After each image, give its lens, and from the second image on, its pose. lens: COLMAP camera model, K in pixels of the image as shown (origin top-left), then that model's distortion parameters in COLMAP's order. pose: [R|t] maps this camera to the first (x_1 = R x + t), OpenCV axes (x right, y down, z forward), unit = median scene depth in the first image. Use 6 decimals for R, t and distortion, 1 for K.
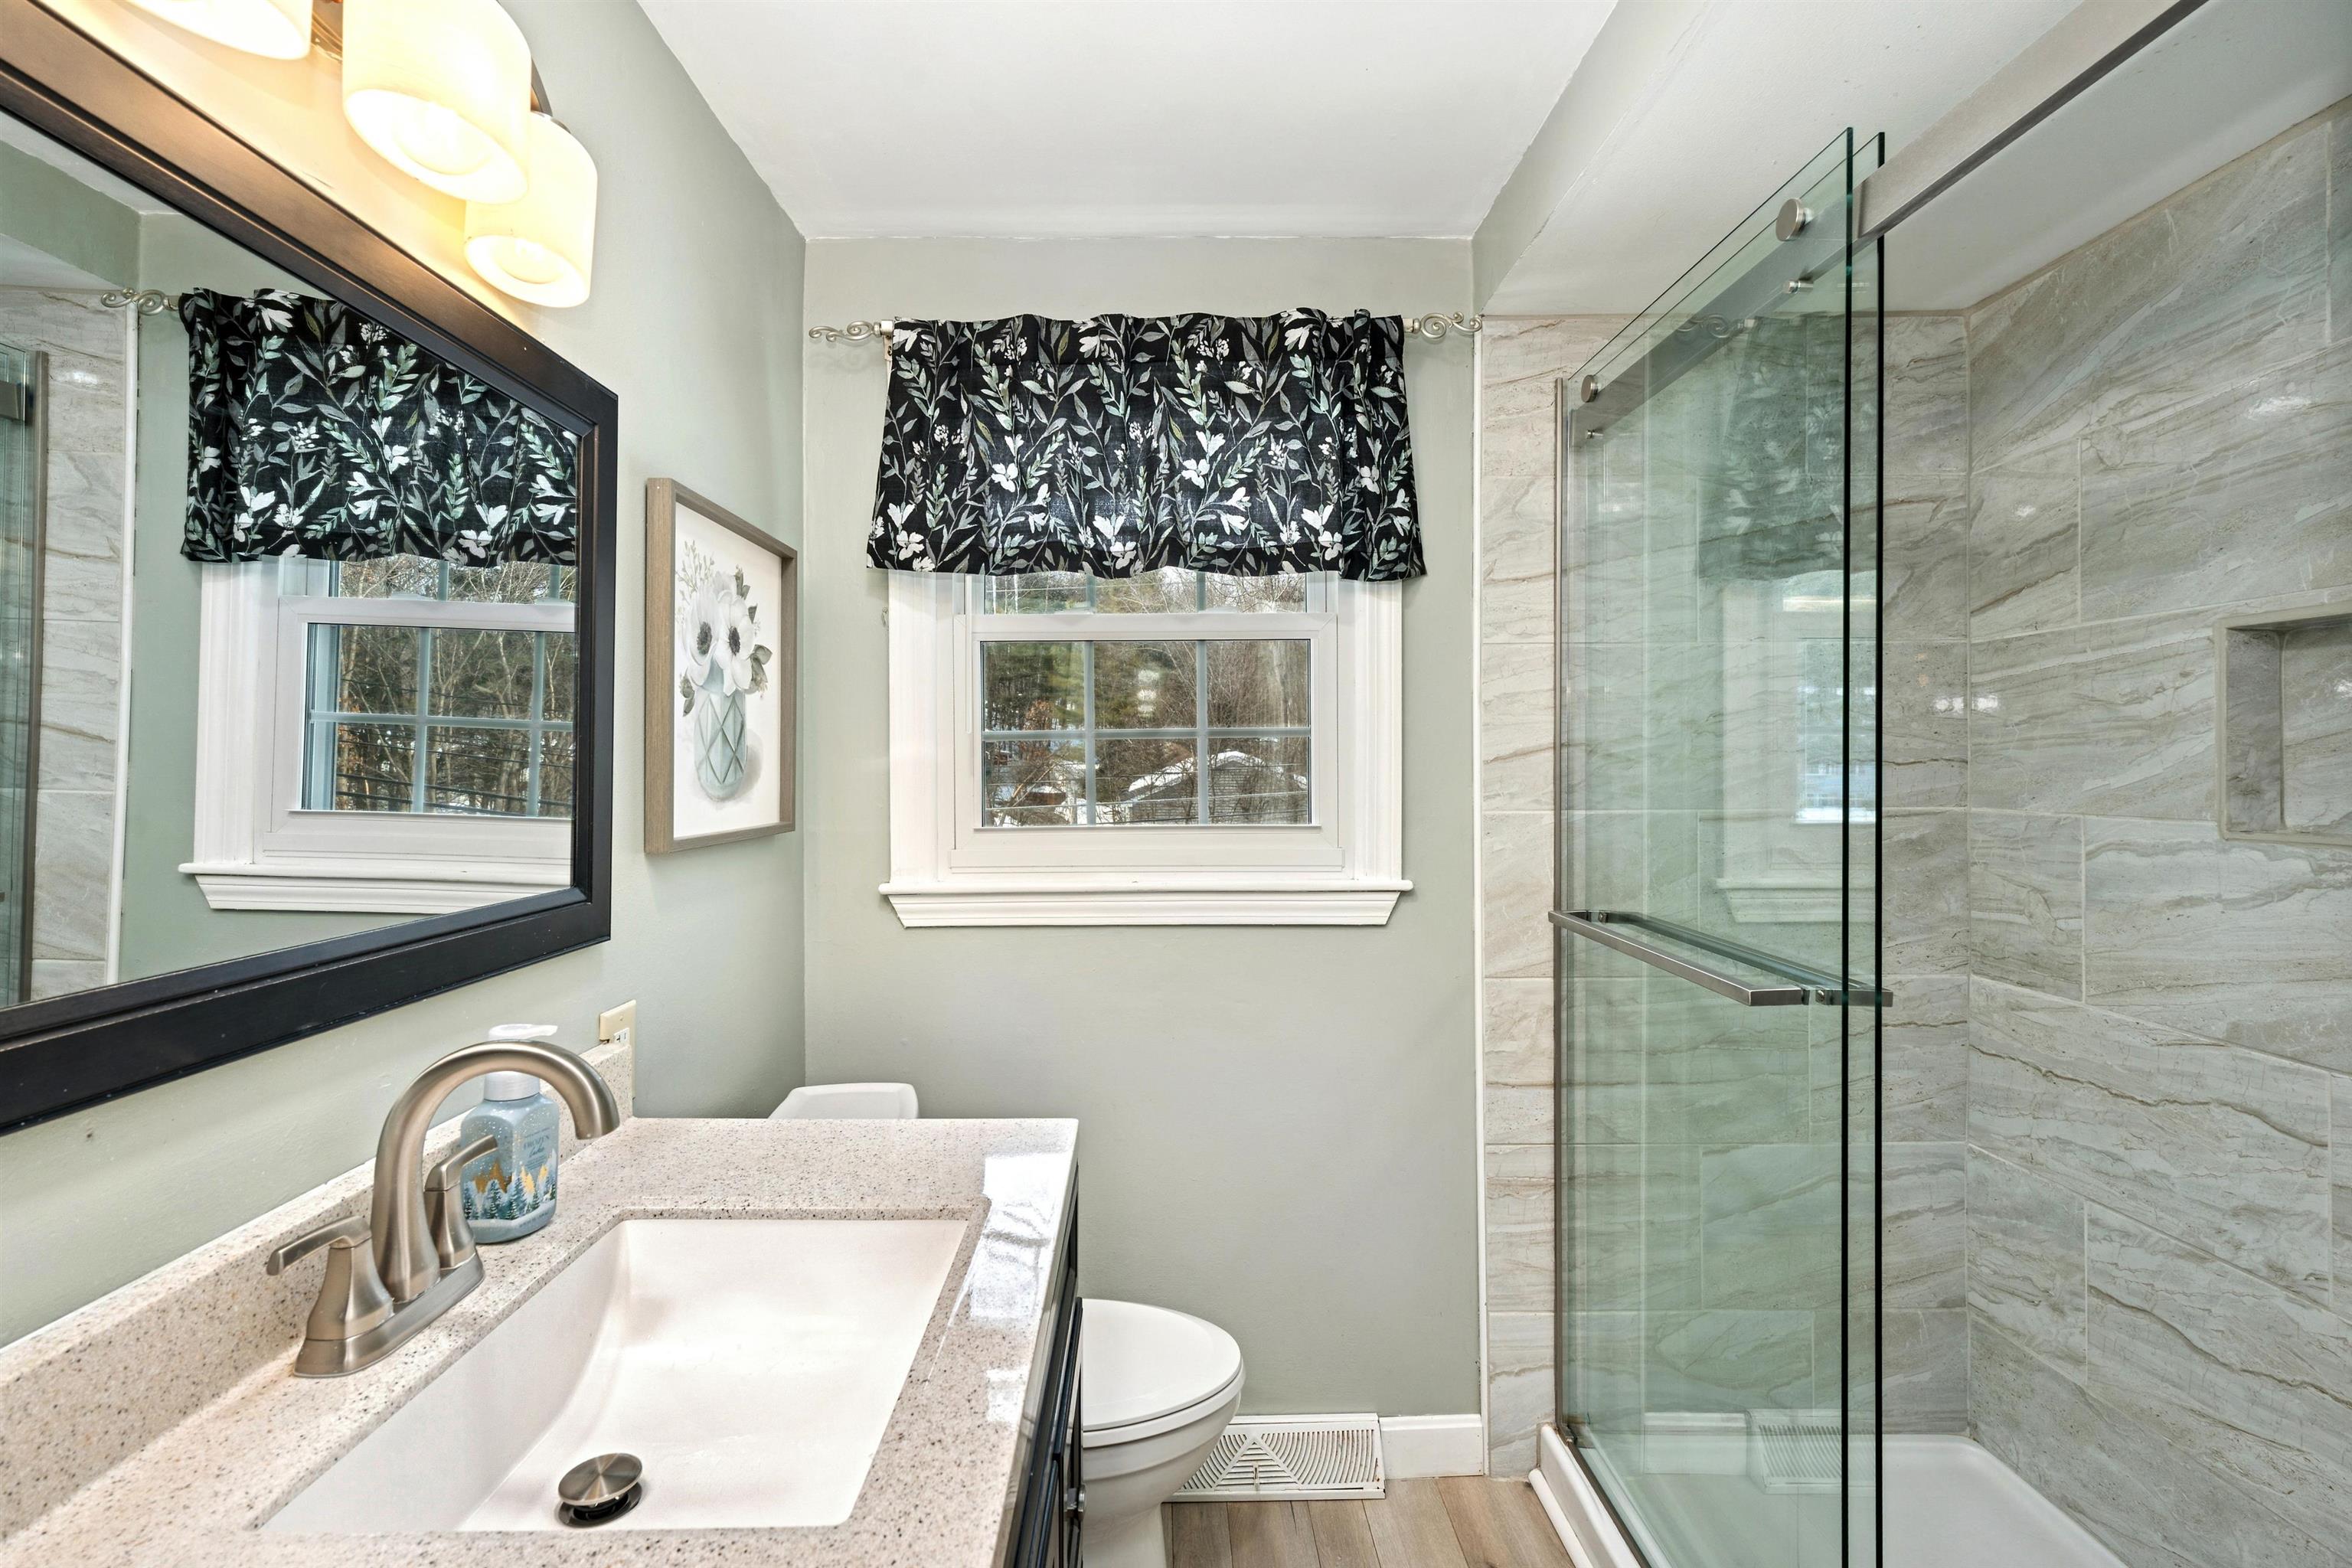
lens RADIAL K [[1099.3, 0, 1169.9], [0, 1099.3, 763.2], [0, 0, 1]] dist [0.001800, 0.006716]
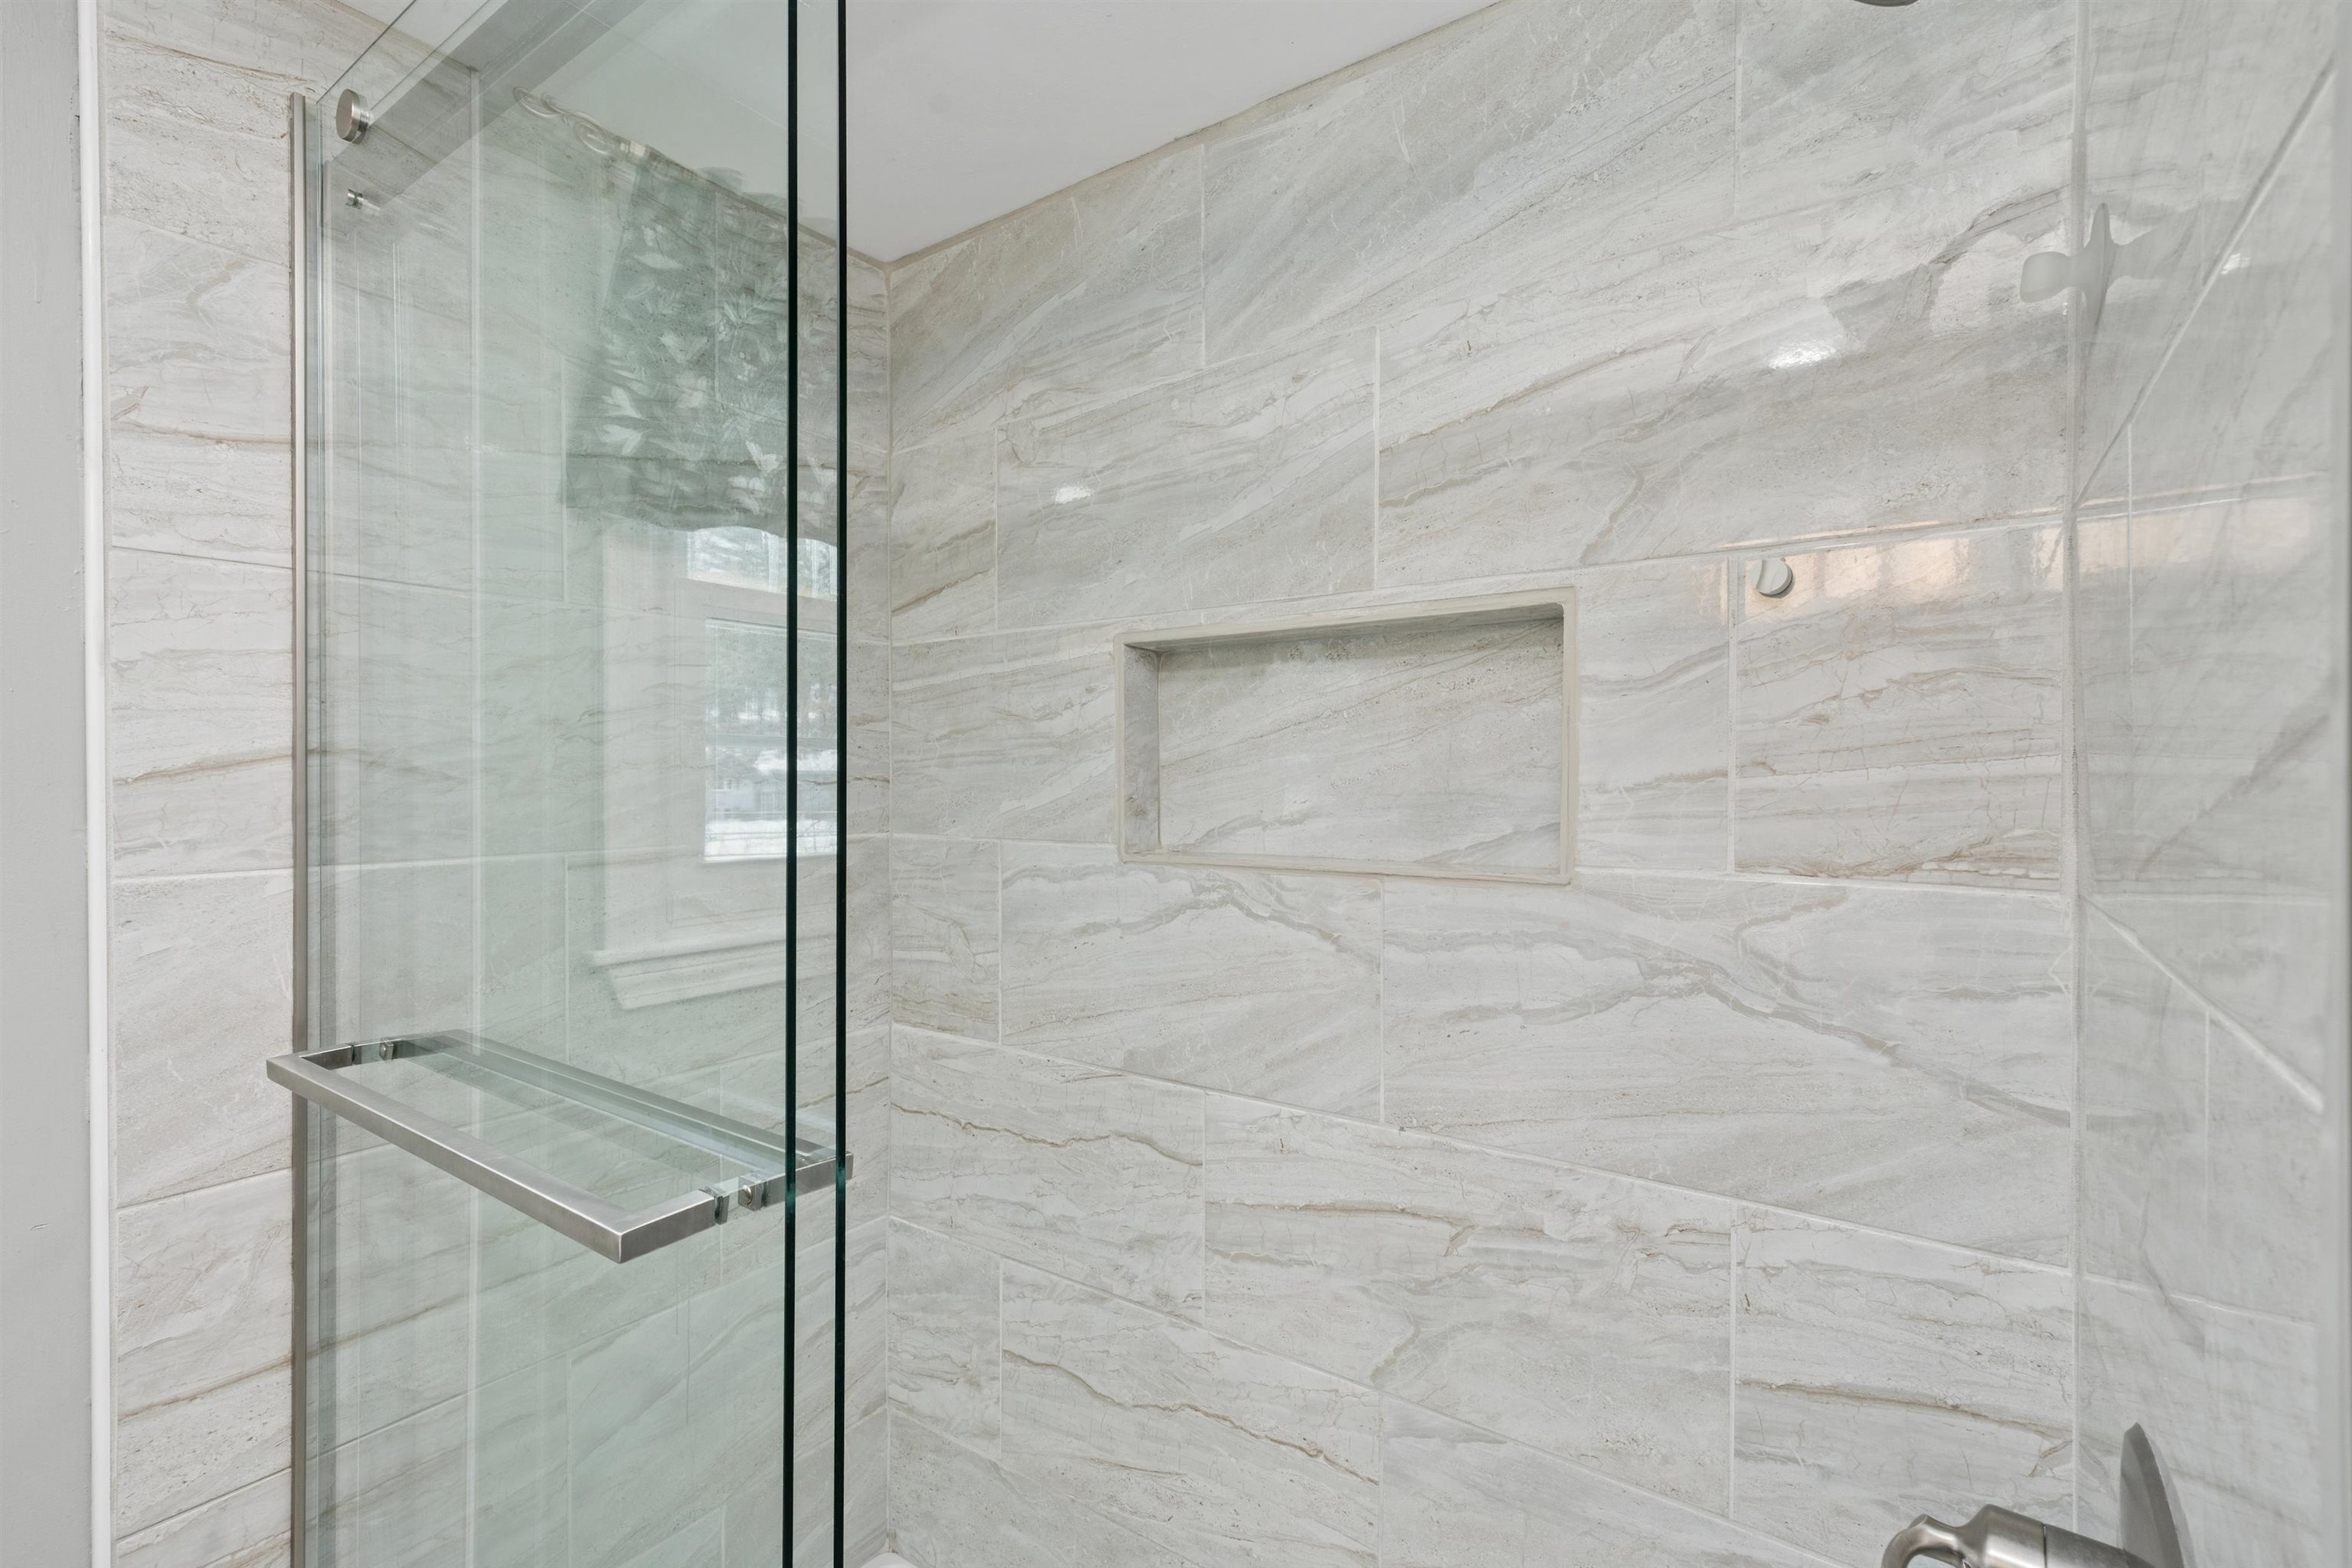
lens RADIAL K [[1049.1, 0, 1176.0], [0, 1049.1, 784.0], [0, 0, 1]] dist [0.003205, 0.000123]
pose [[0.589051, -0.002687, 0.808092, 0.198494], [-0.001202, 0.999990, 0.004202, -0.002930], [-0.808095, -0.003446, 0.589042, 0.350988]]
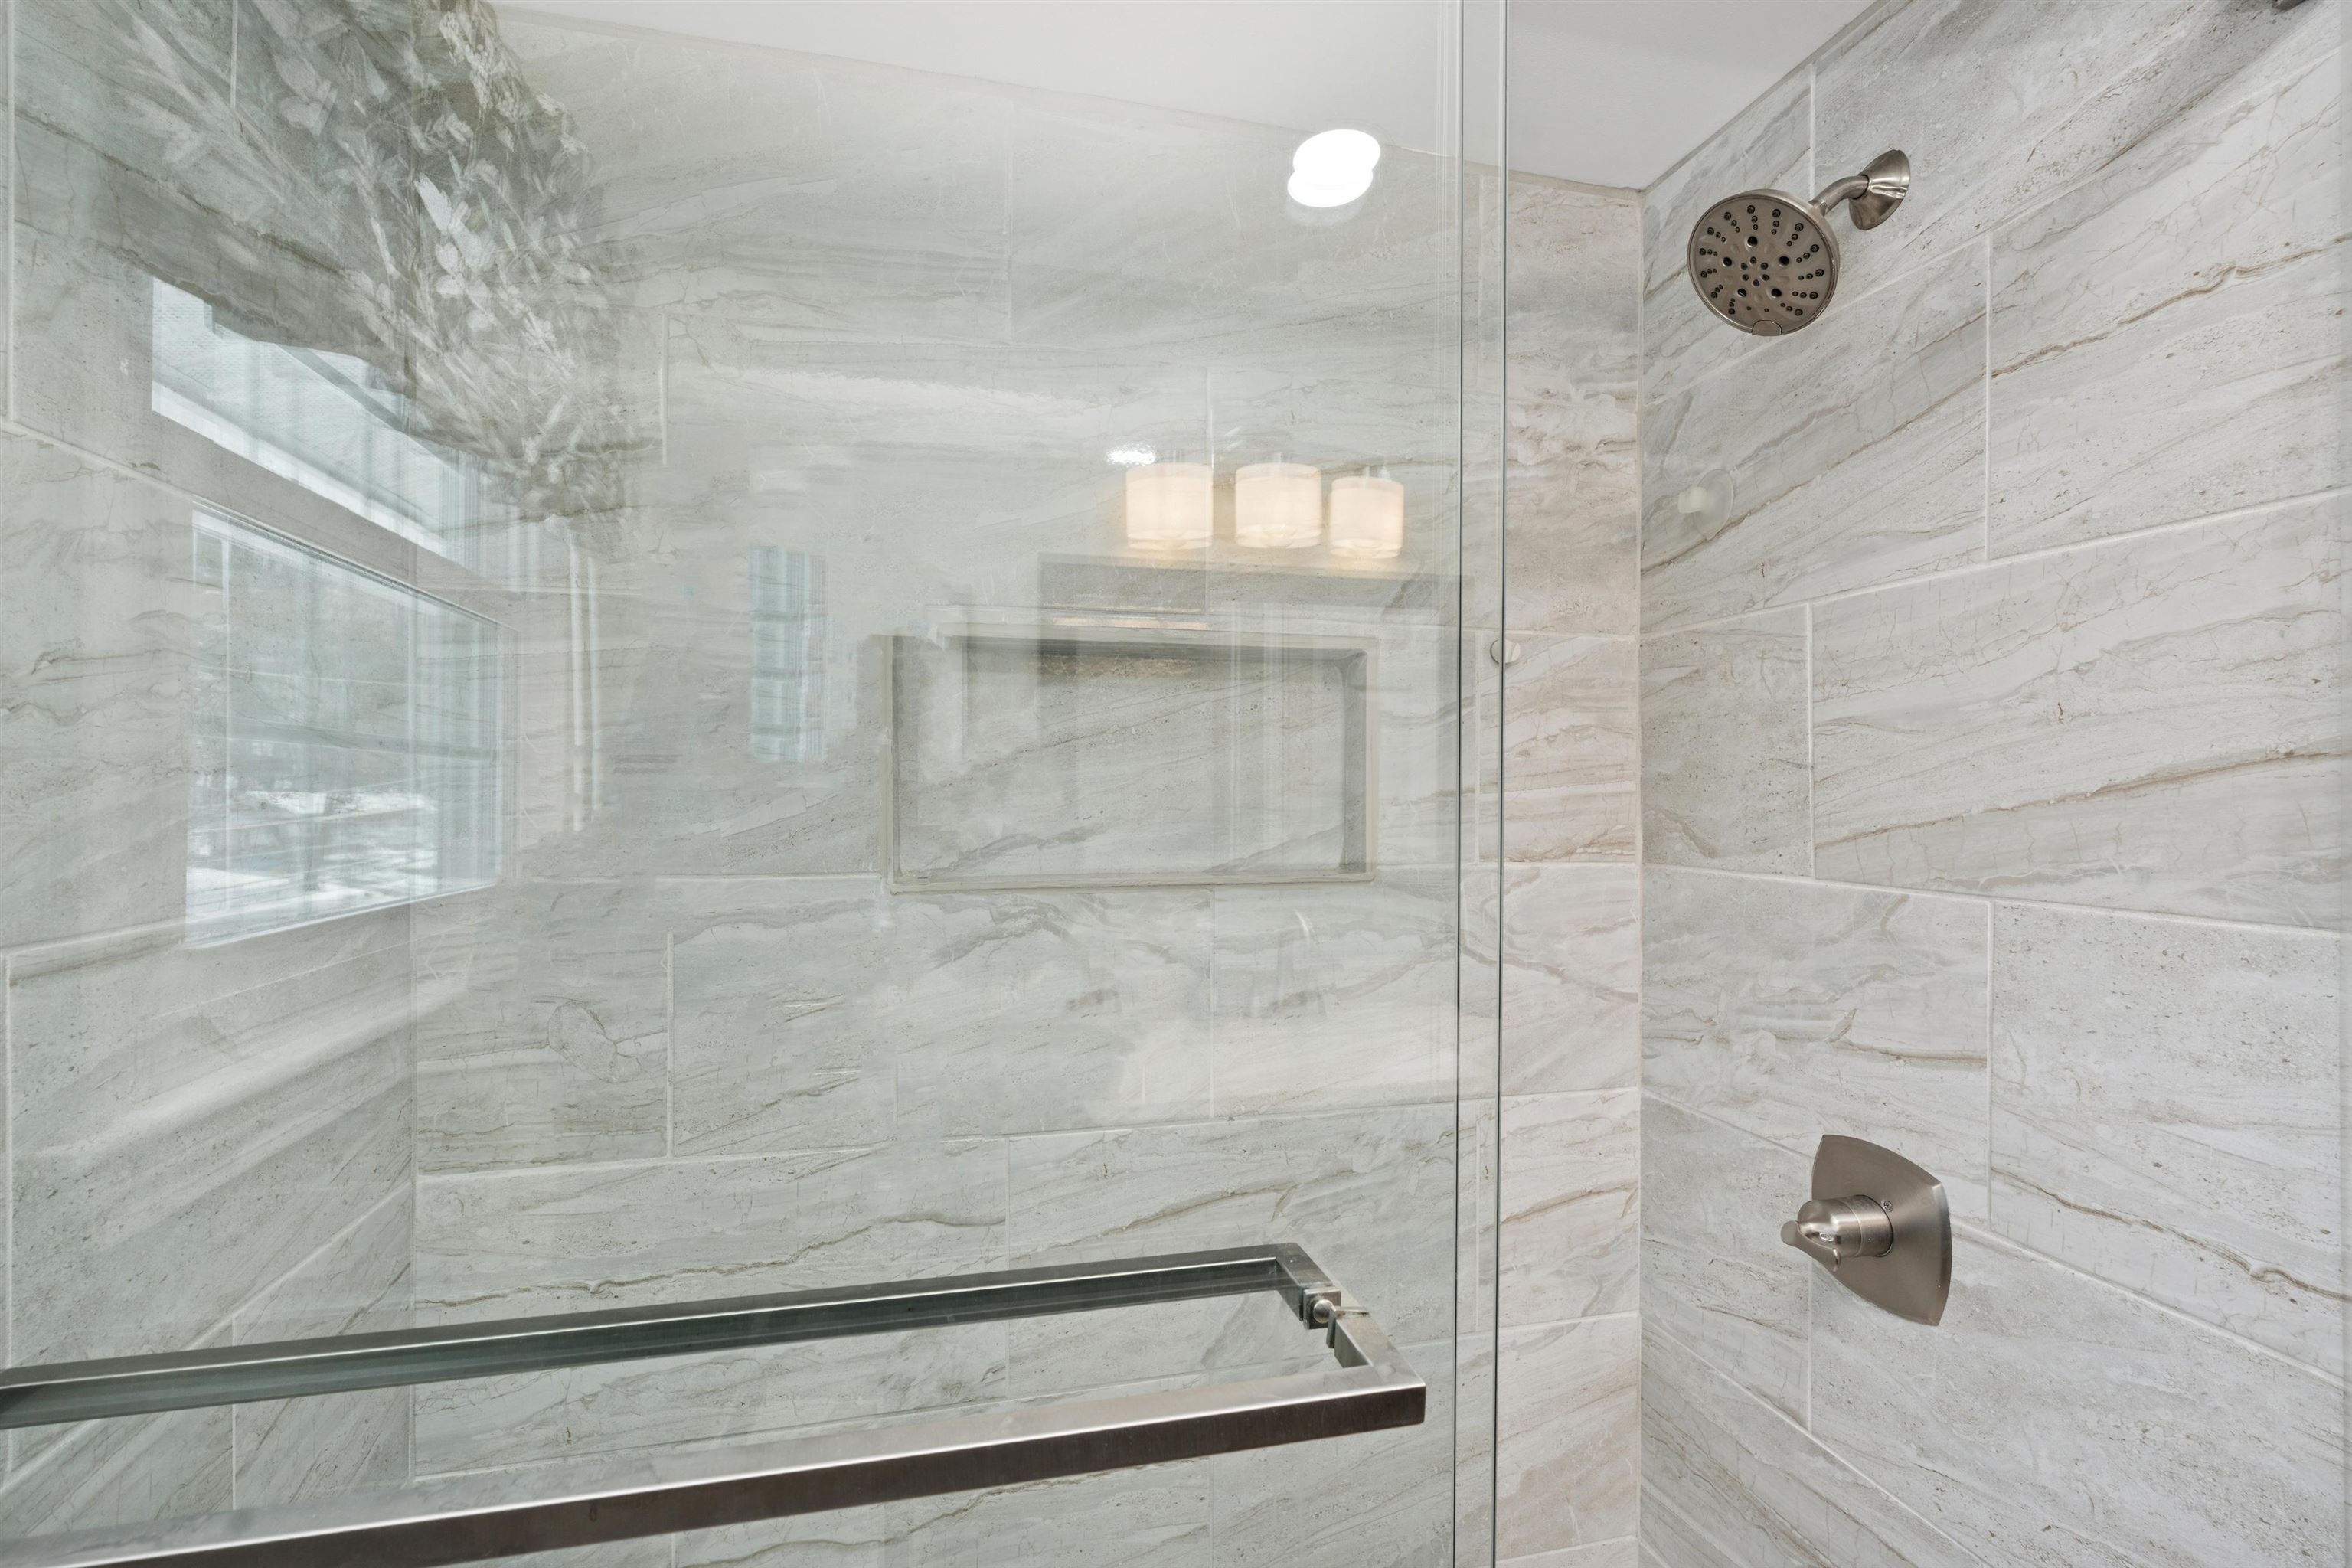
lens RADIAL K [[1086.4, 0, 1179.2], [0, 1086.4, 791.9], [0, 0, 1]] dist [-0.023293, 0.000146]
pose [[-0.237606, 0.001565, 0.971360, 0.111613], [-0.001021, 0.999998, -0.001861, -0.003667], [-0.971361, -0.001434, -0.237604, 0.816158]]
